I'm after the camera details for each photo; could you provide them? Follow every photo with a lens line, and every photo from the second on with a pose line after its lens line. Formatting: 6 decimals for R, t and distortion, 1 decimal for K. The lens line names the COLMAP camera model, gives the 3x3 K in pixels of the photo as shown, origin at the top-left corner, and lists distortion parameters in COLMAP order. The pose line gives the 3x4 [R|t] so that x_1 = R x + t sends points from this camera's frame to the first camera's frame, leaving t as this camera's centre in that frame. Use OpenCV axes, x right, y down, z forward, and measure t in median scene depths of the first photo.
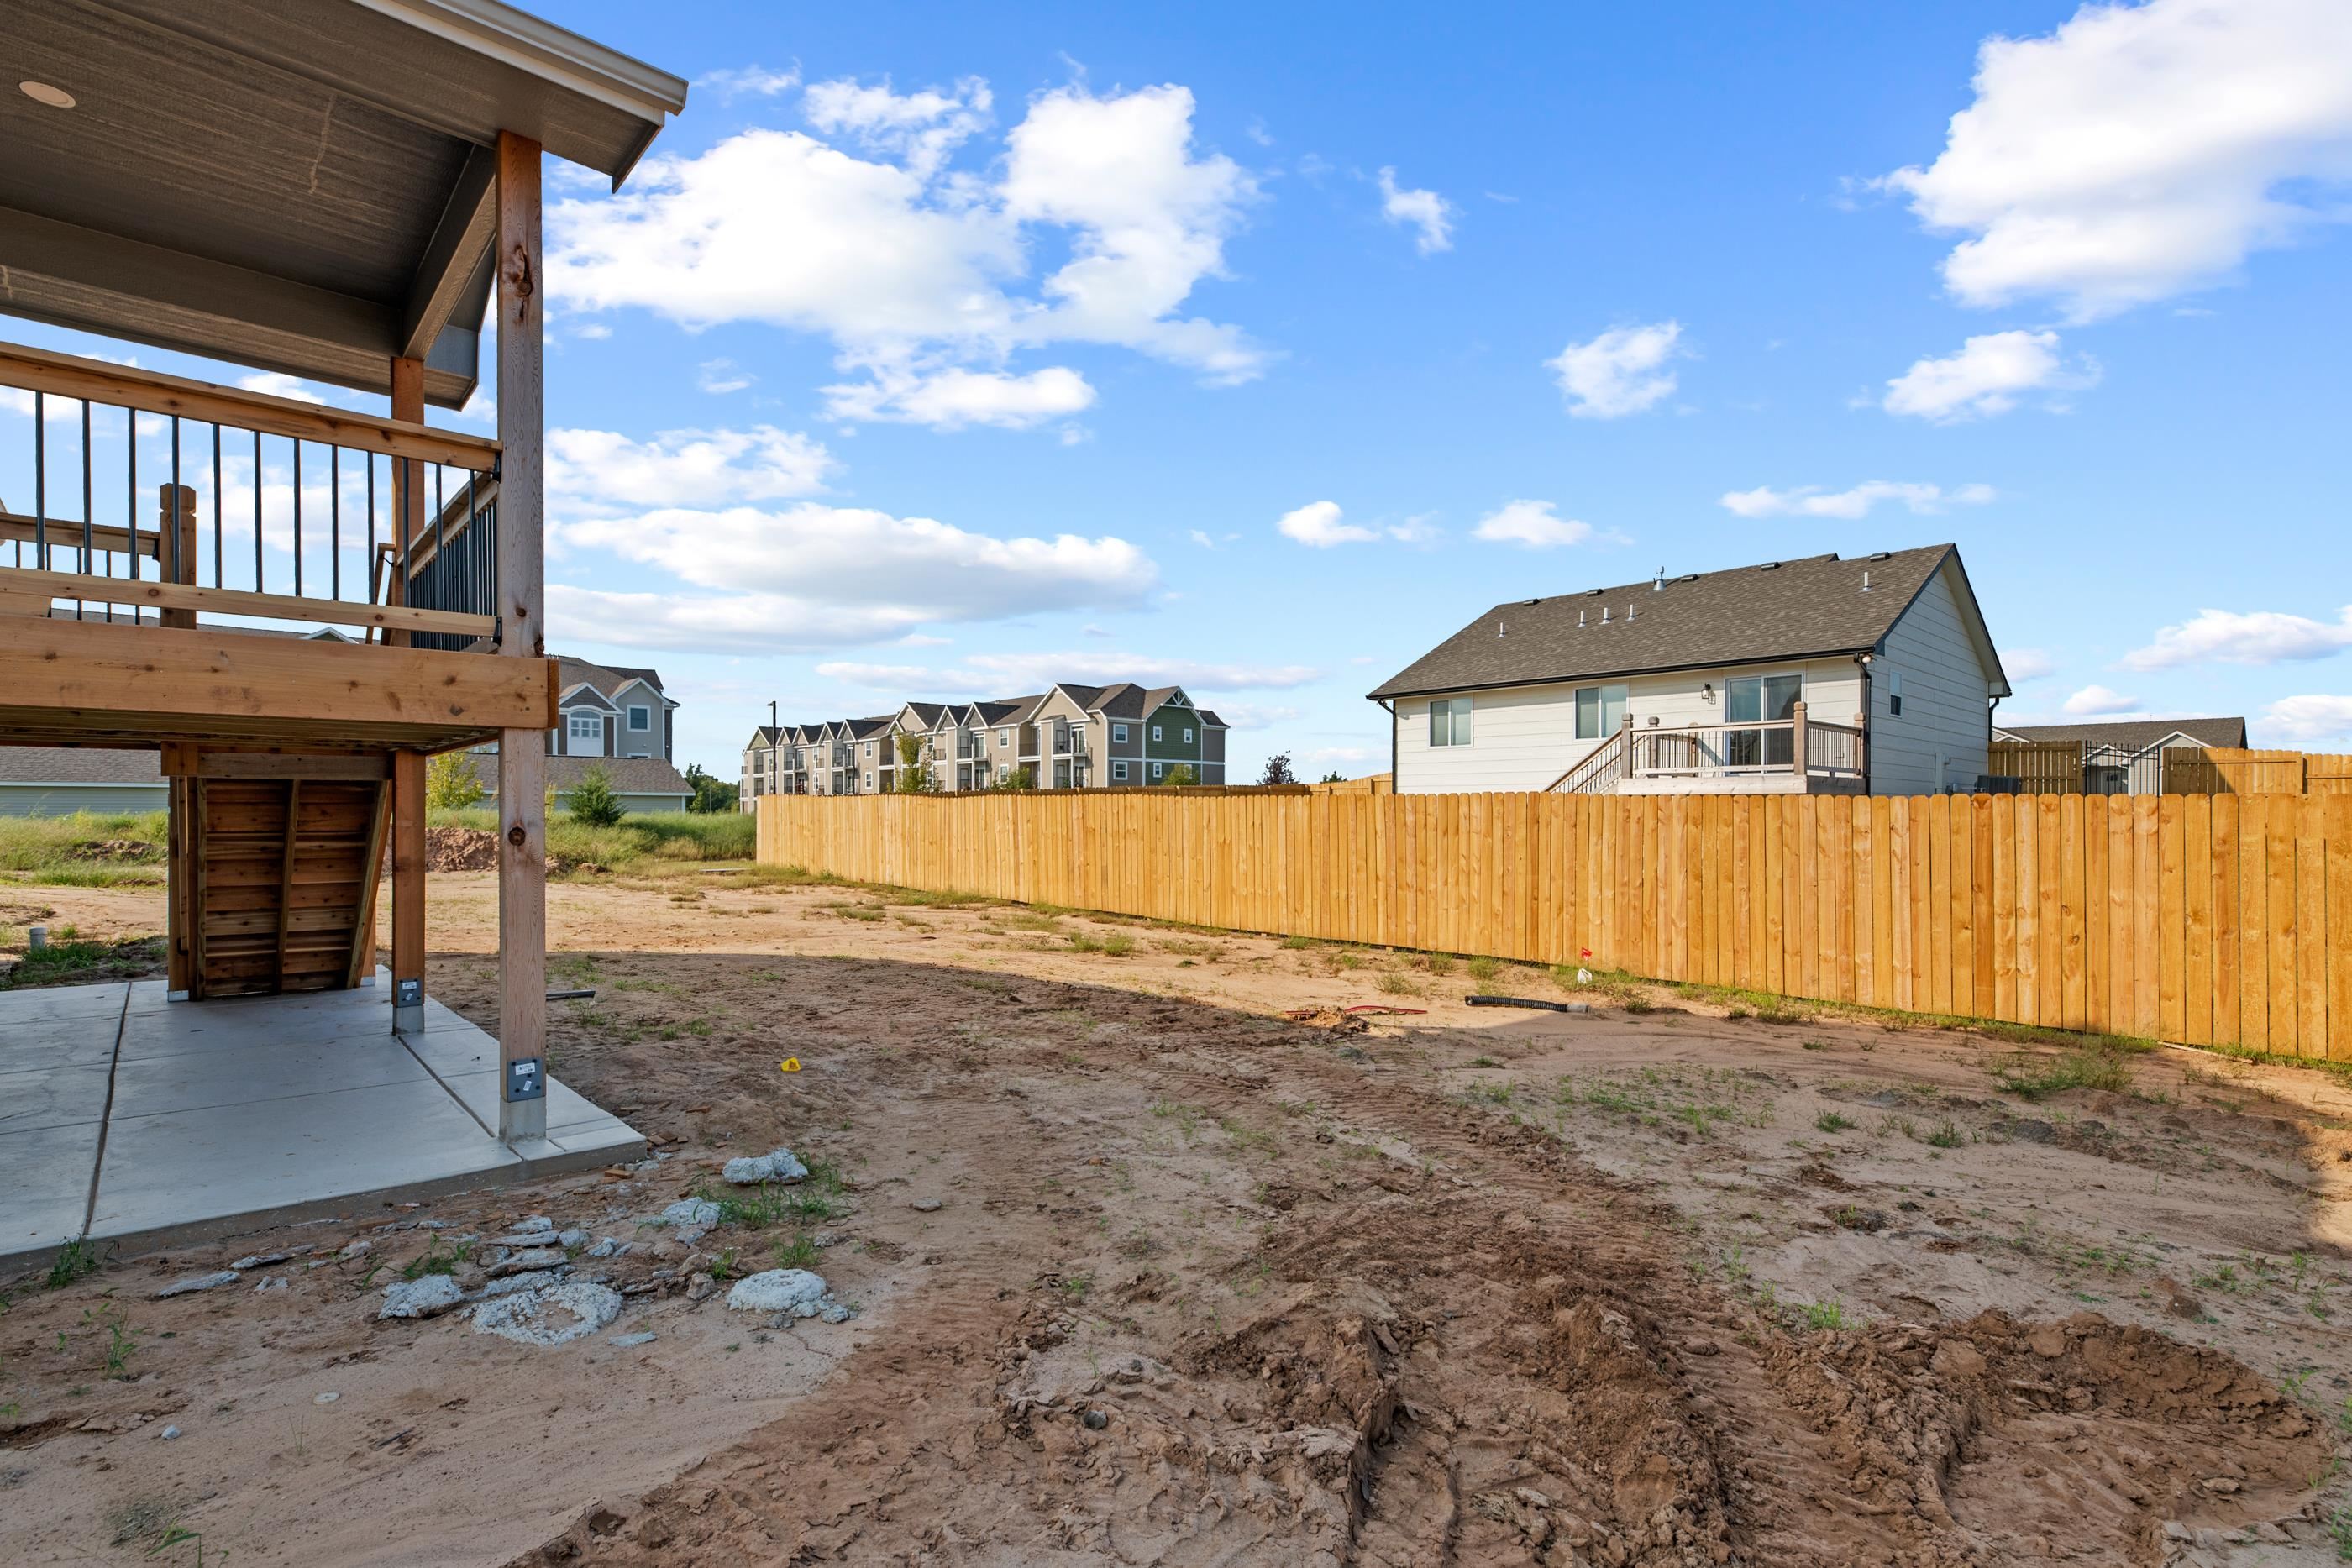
lens RADIAL K [[1080.6, 0, 1181.7], [0, 1080.6, 805.6], [0, 0, 1]] dist [-0.000418, -0.000229]
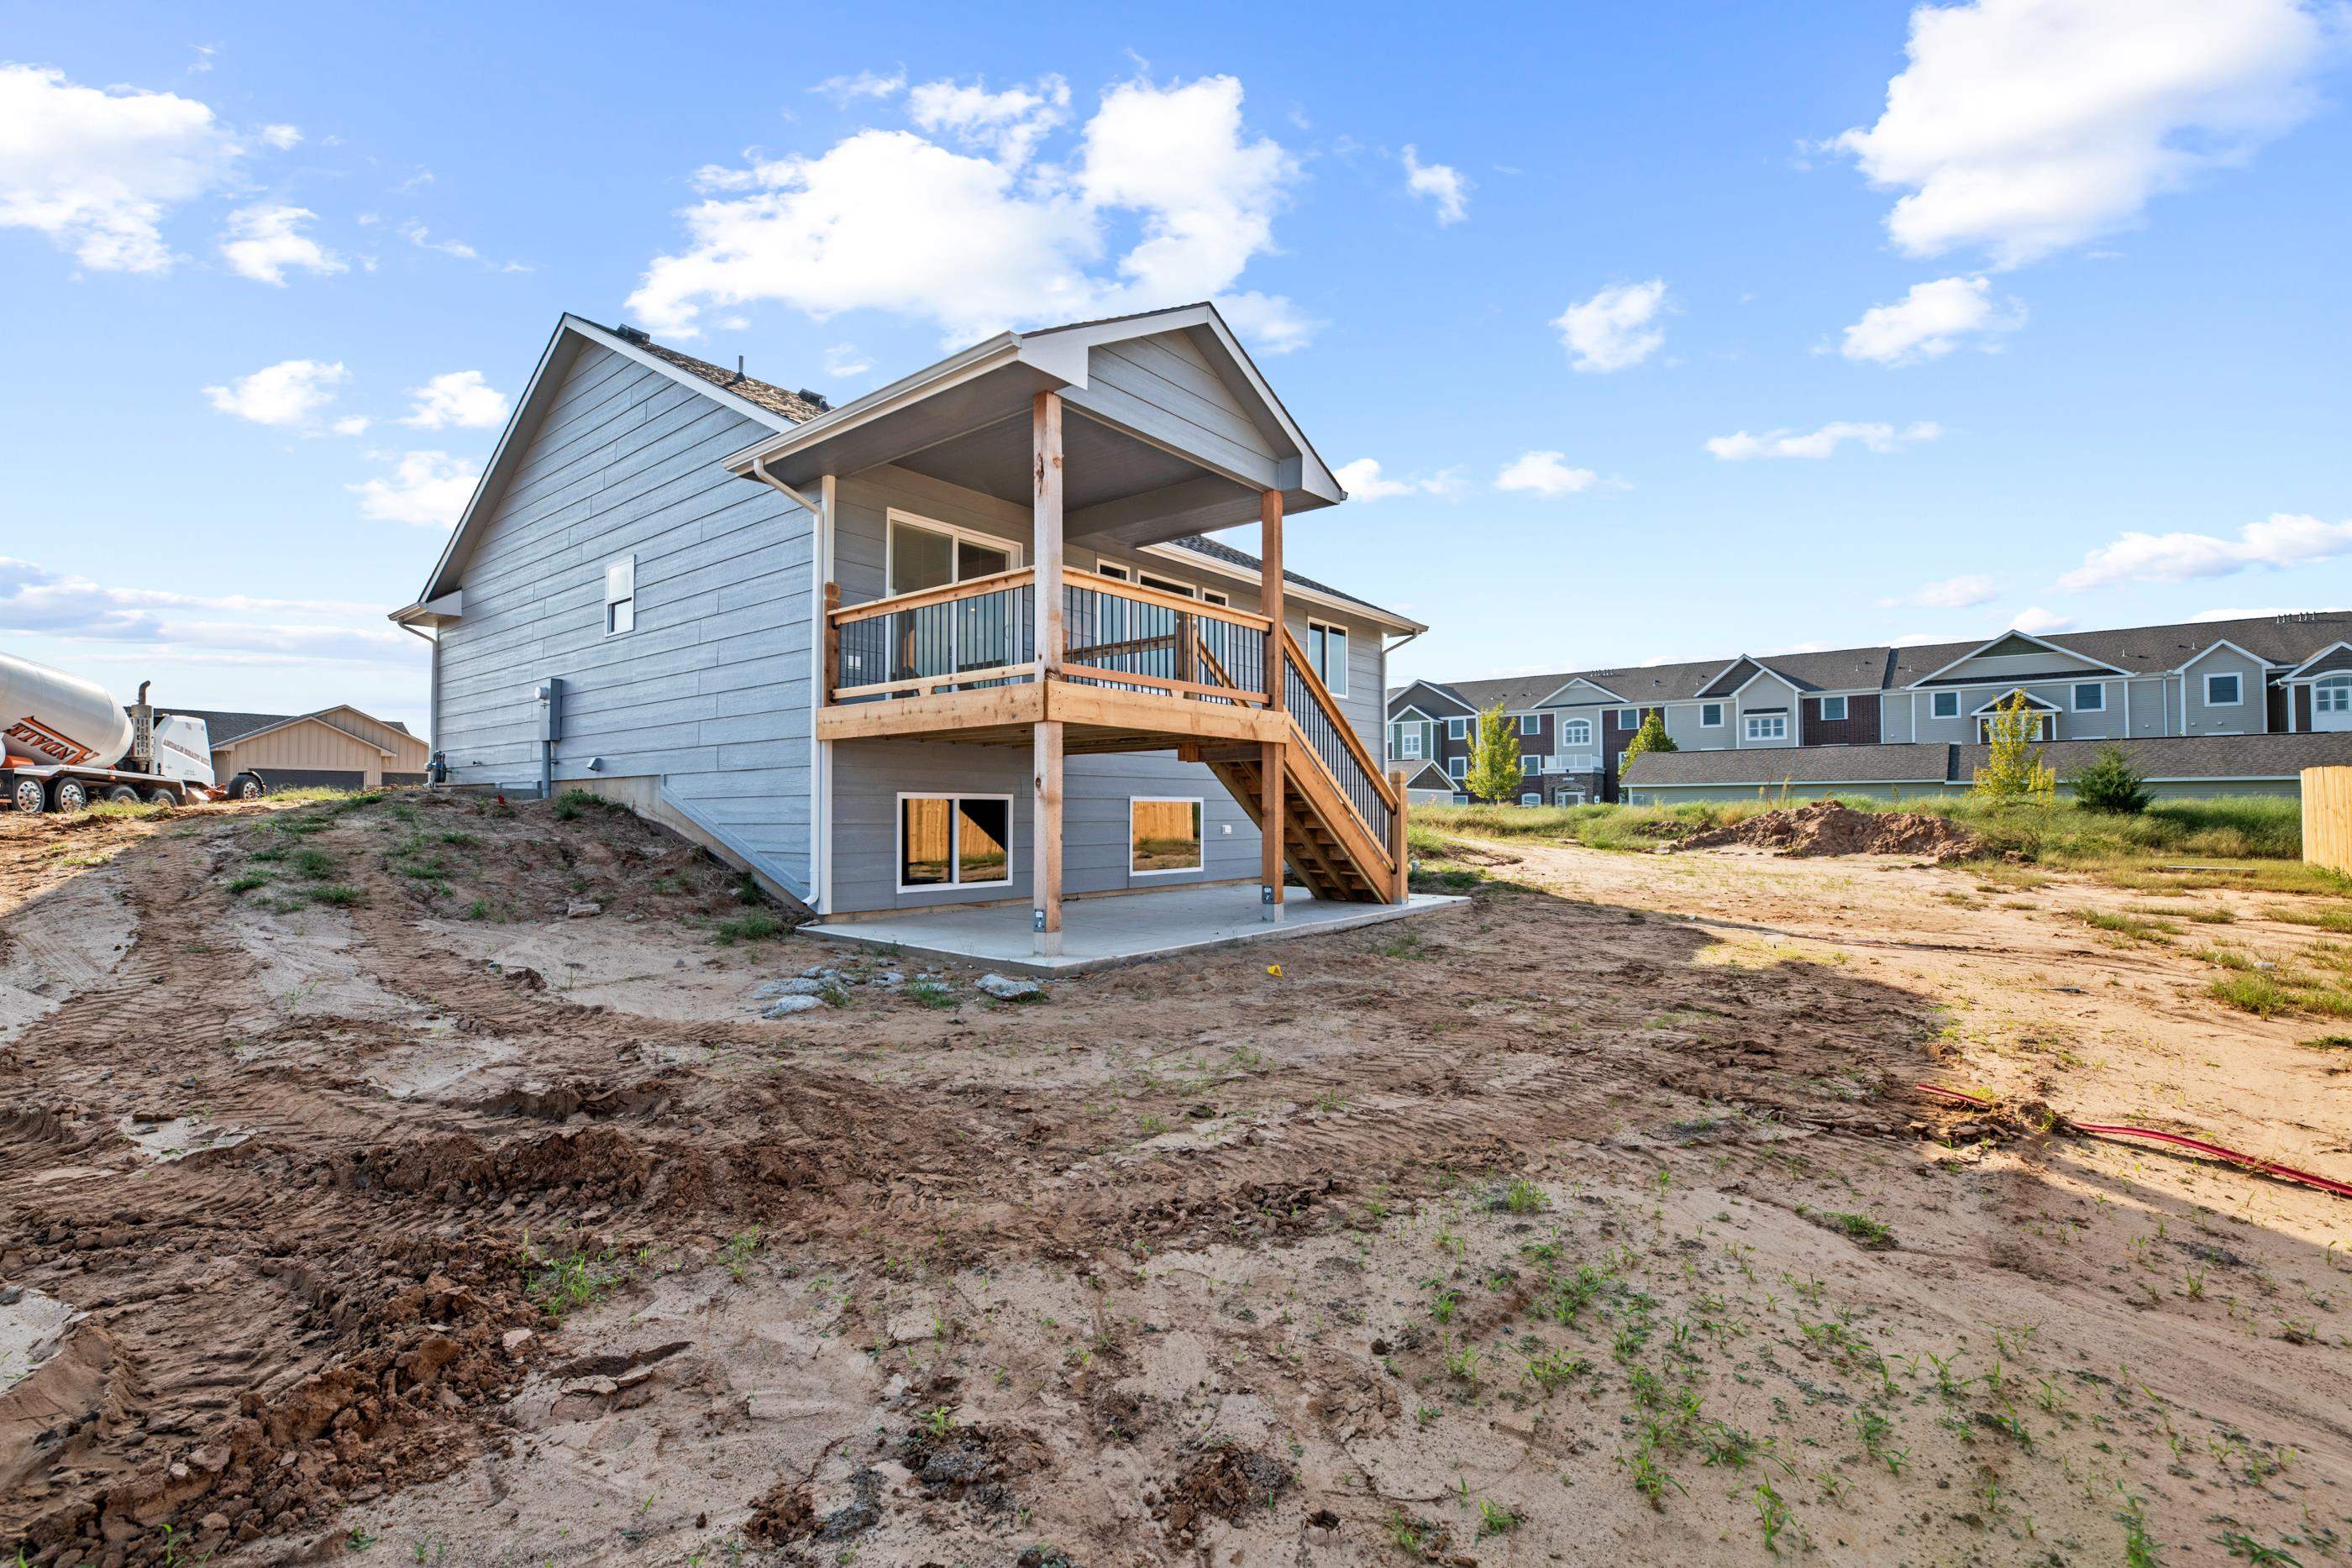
lens RADIAL K [[1026.8, 0, 1171.3], [0, 1026.8, 794.4], [0, 0, 1]] dist [-0.004026, -0.001004]
pose [[0.140442, -0.016706, -0.989948, 0.159209], [0.005669, 0.999855, -0.016069, 0.012225], [0.990073, -0.003355, 0.140517, 0.147537]]
